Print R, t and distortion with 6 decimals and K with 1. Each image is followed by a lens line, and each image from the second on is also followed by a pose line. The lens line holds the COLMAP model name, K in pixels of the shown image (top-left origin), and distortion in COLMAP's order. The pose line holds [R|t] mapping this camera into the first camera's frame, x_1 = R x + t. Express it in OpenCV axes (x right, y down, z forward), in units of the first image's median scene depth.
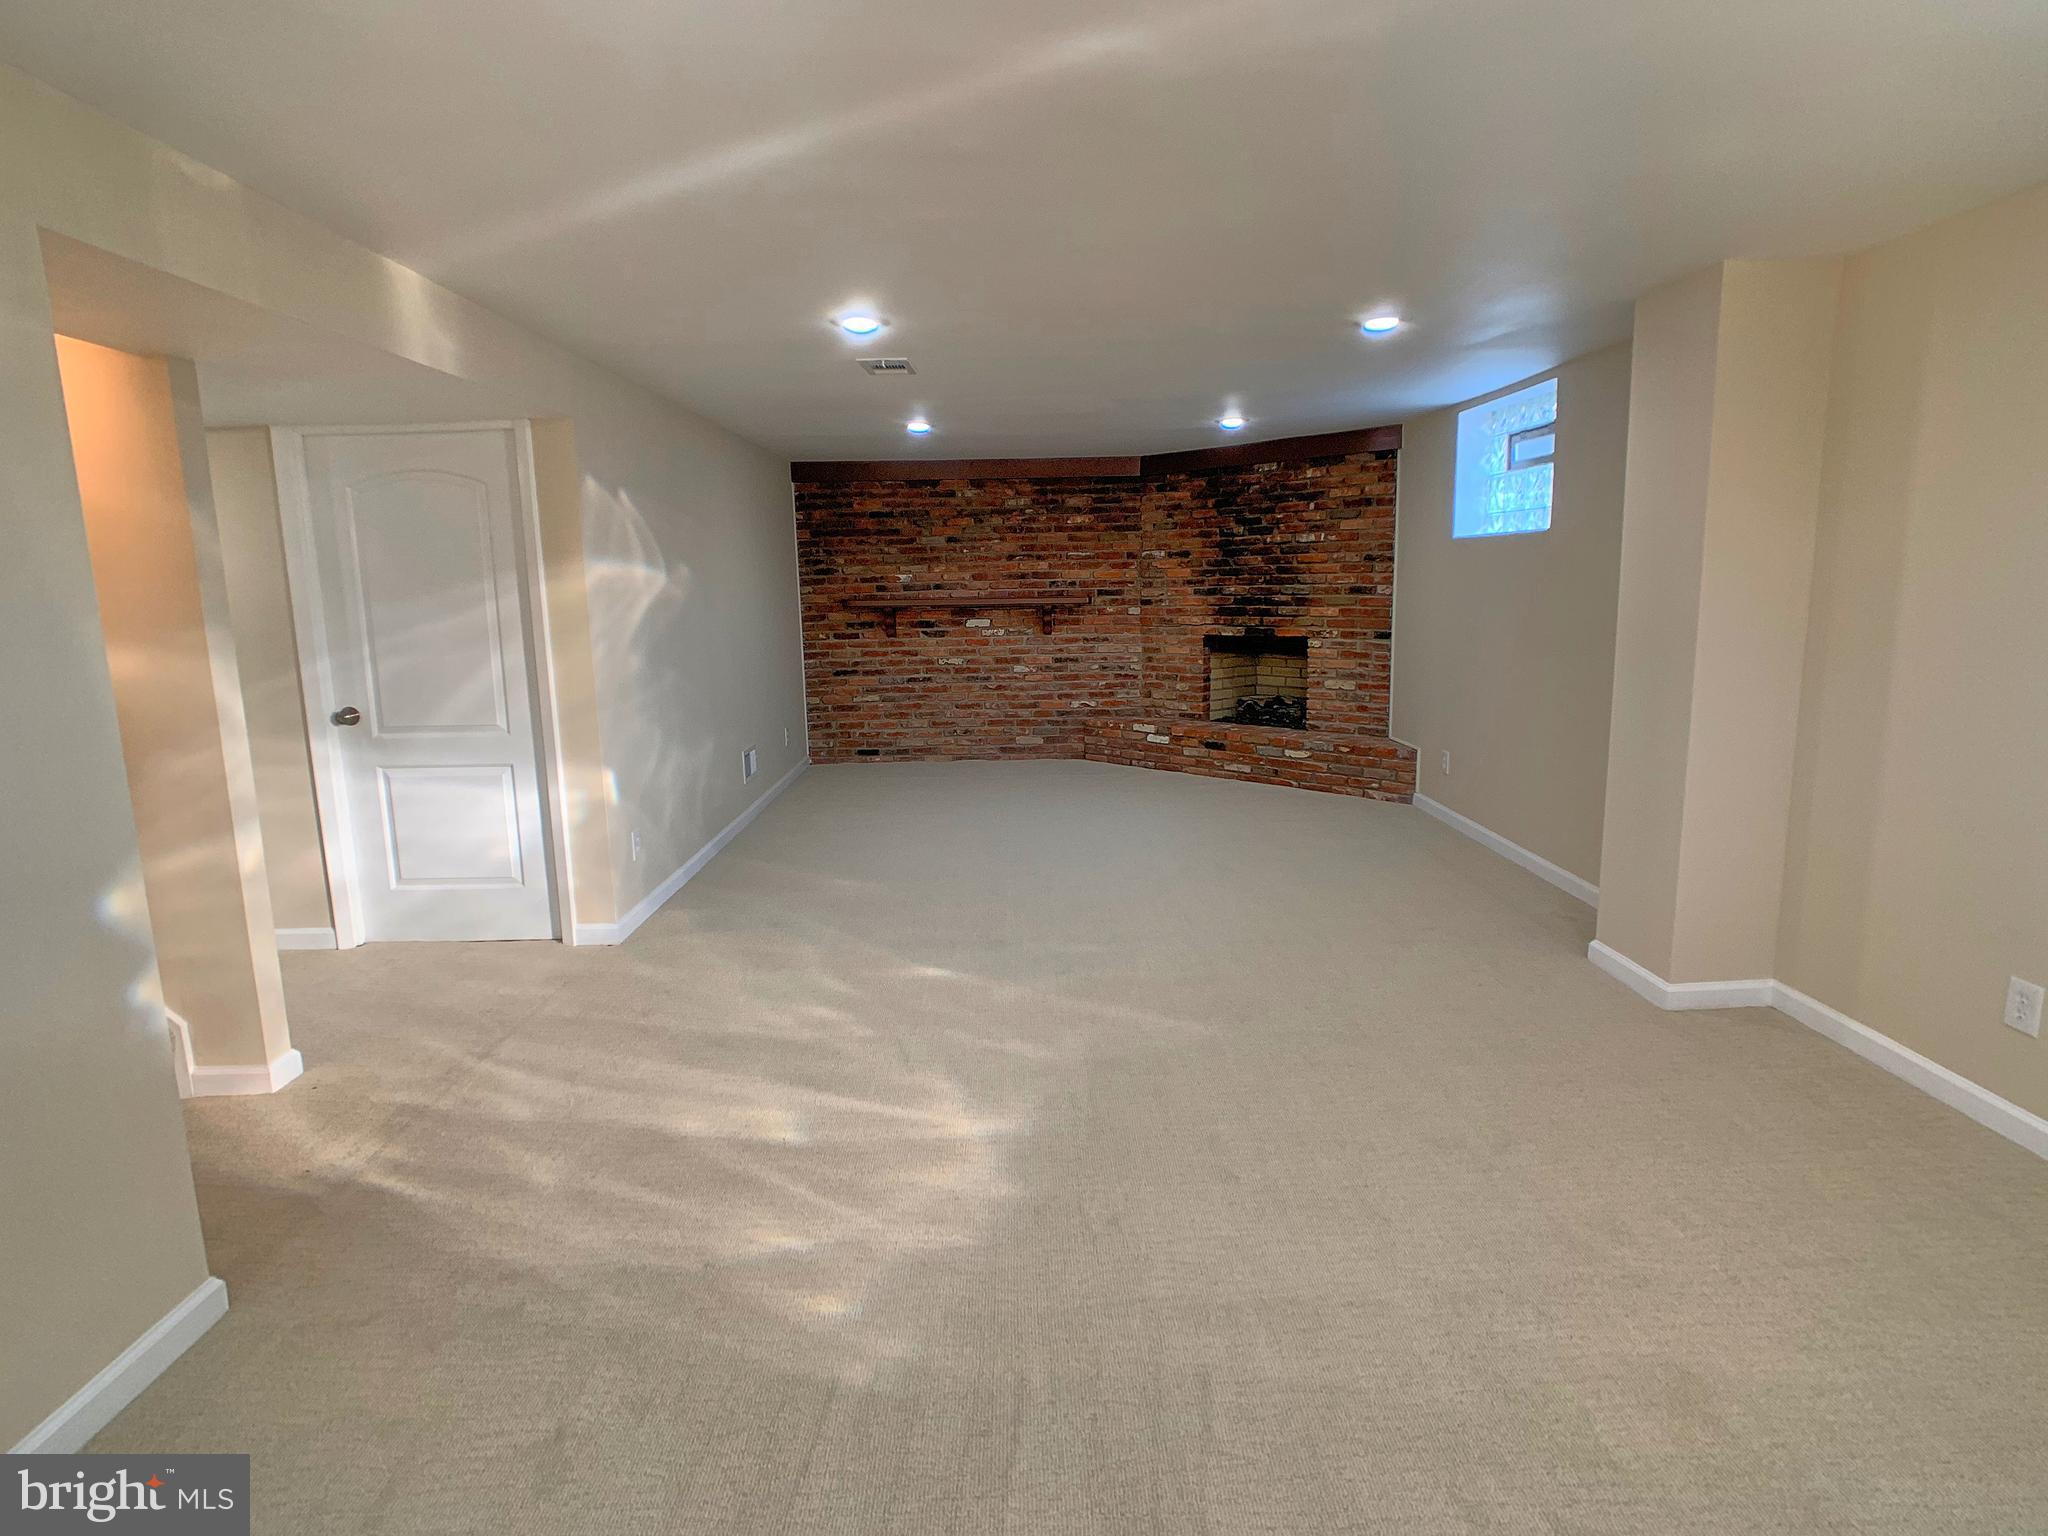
lens RADIAL K [[1016.0, 0, 1037.9], [0, 1016.0, 726.5], [0, 0, 1]] dist [-0.021012, -0.000669]
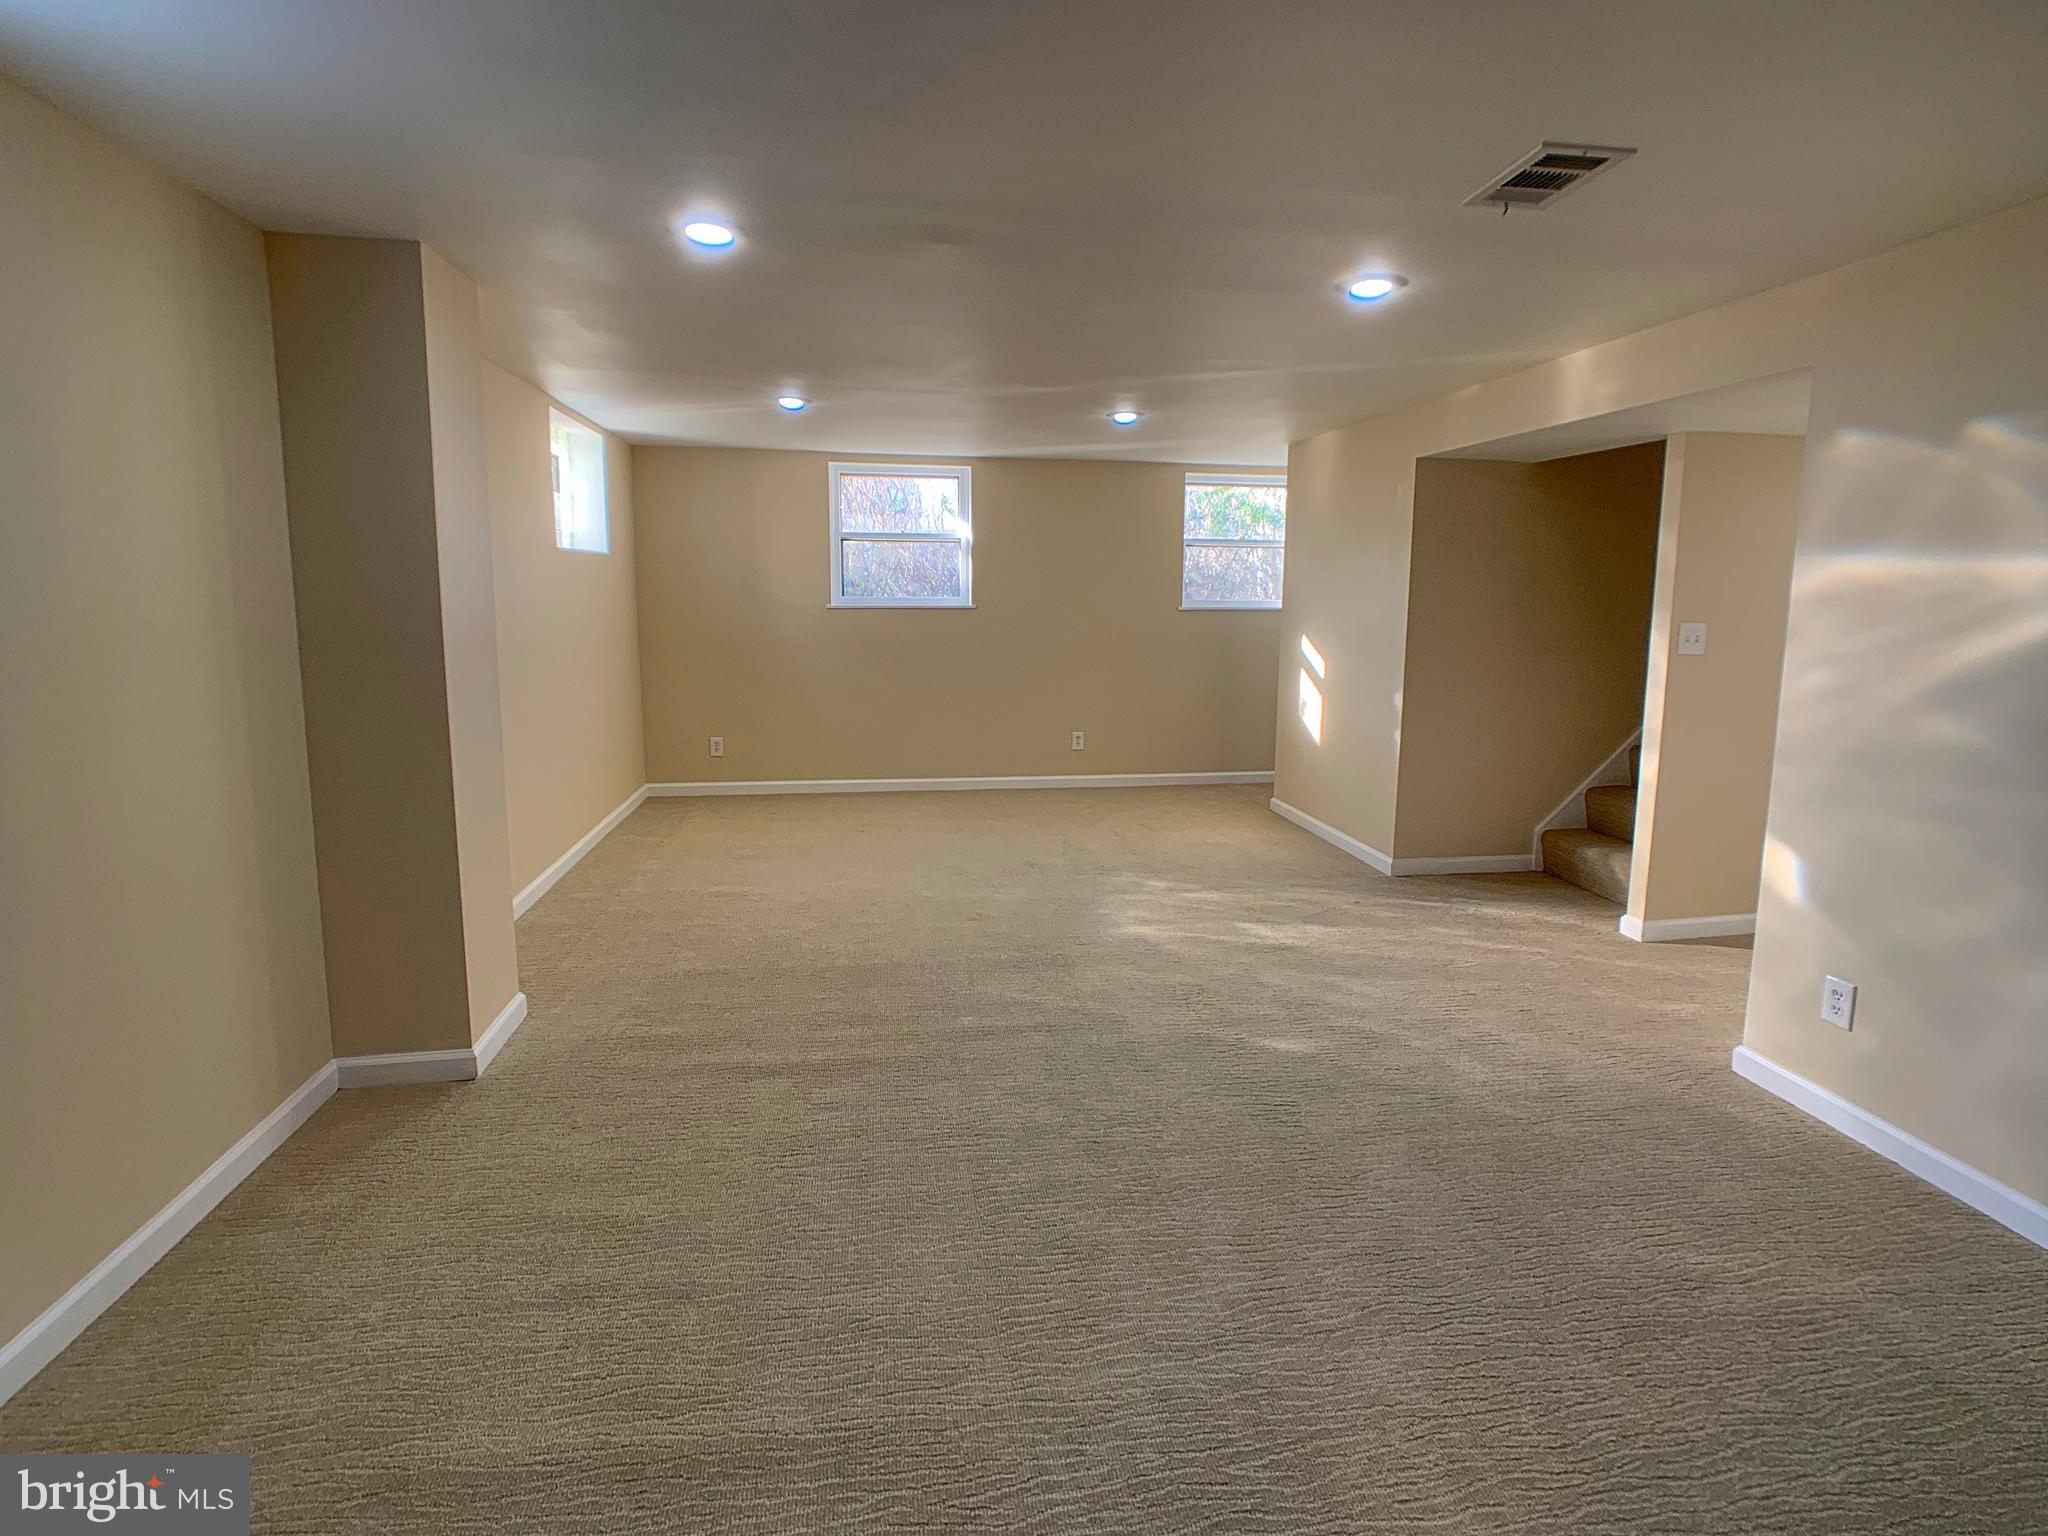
lens RADIAL K [[1016.0, 0, 1037.9], [0, 1016.0, 726.5], [0, 0, 1]] dist [-0.021012, -0.000669]
pose [[-0.991745, 0.024831, -0.125797, 0.274857], [-0.011481, 0.959933, 0.279995, -0.345782], [0.127709, 0.279128, -0.951724, 2.360331]]
